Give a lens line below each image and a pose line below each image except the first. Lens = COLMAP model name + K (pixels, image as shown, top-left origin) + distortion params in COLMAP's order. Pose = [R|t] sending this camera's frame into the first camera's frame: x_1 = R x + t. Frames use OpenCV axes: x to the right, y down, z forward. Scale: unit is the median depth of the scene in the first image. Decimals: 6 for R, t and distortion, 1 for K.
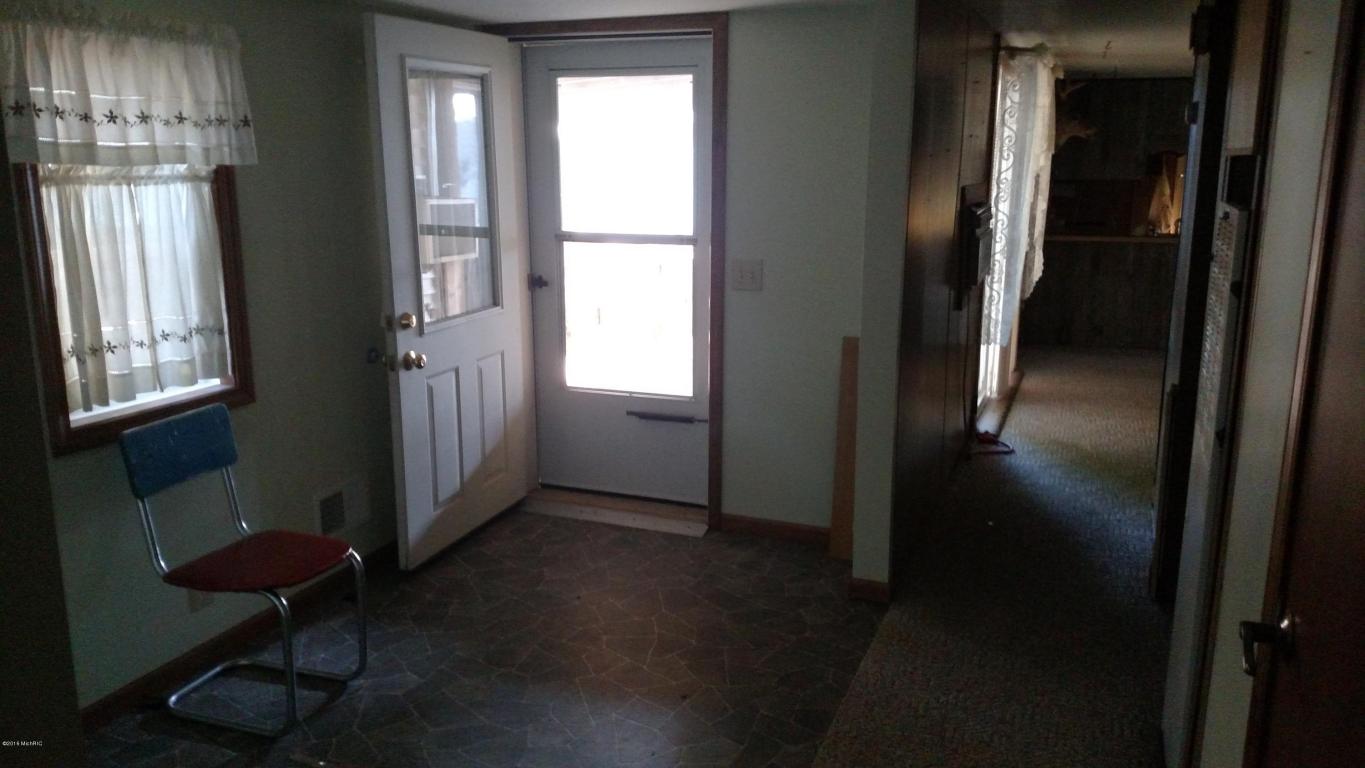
lens RADIAL K [[1065.3, 0, 677.4], [0, 1065.3, 395.4], [0, 0, 1]] dist [0.090659, -0.146285]
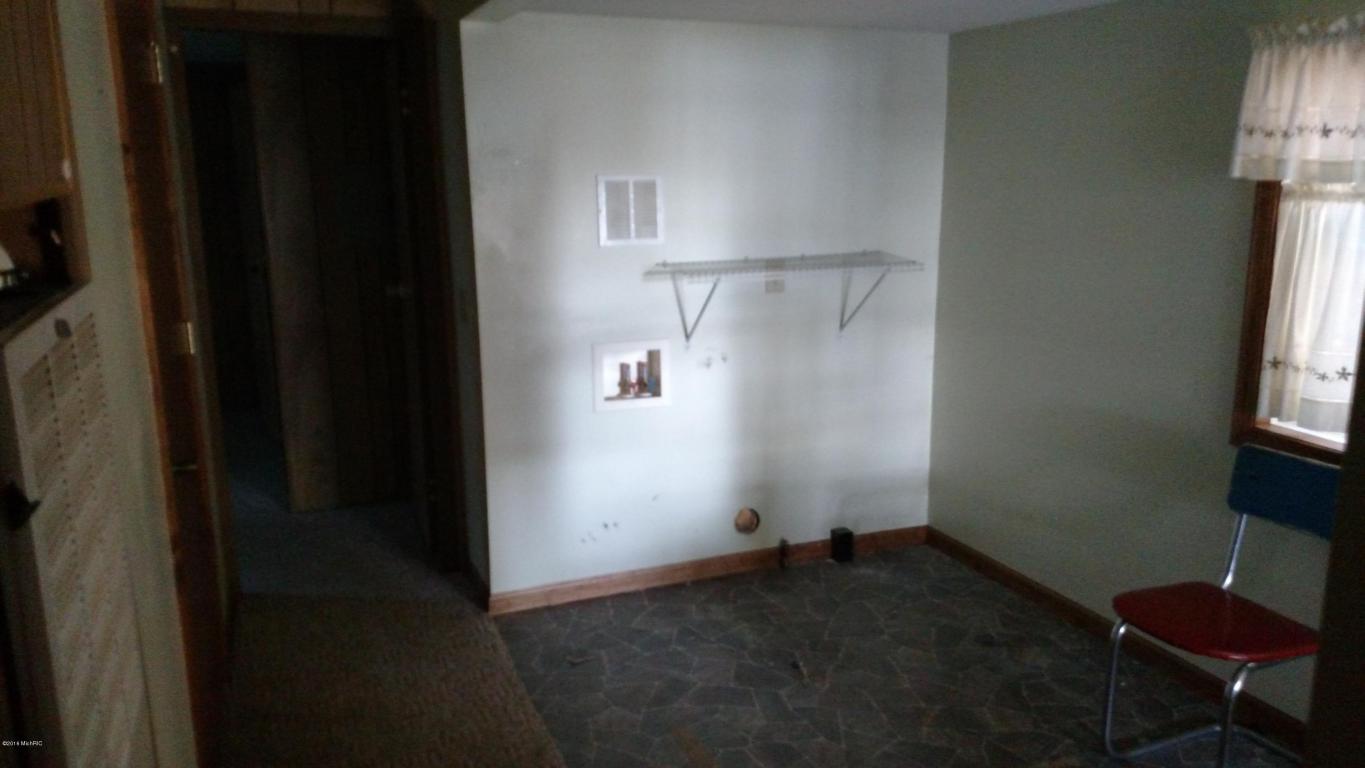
lens RADIAL K [[1065.3, 0, 677.4], [0, 1065.3, 395.4], [0, 0, 1]] dist [0.090659, -0.146285]
pose [[-0.716619, 0.154100, -0.680228, 0.550485], [-0.138356, 0.924497, 0.355195, -0.296644], [0.683604, 0.348653, -0.641192, 1.279290]]
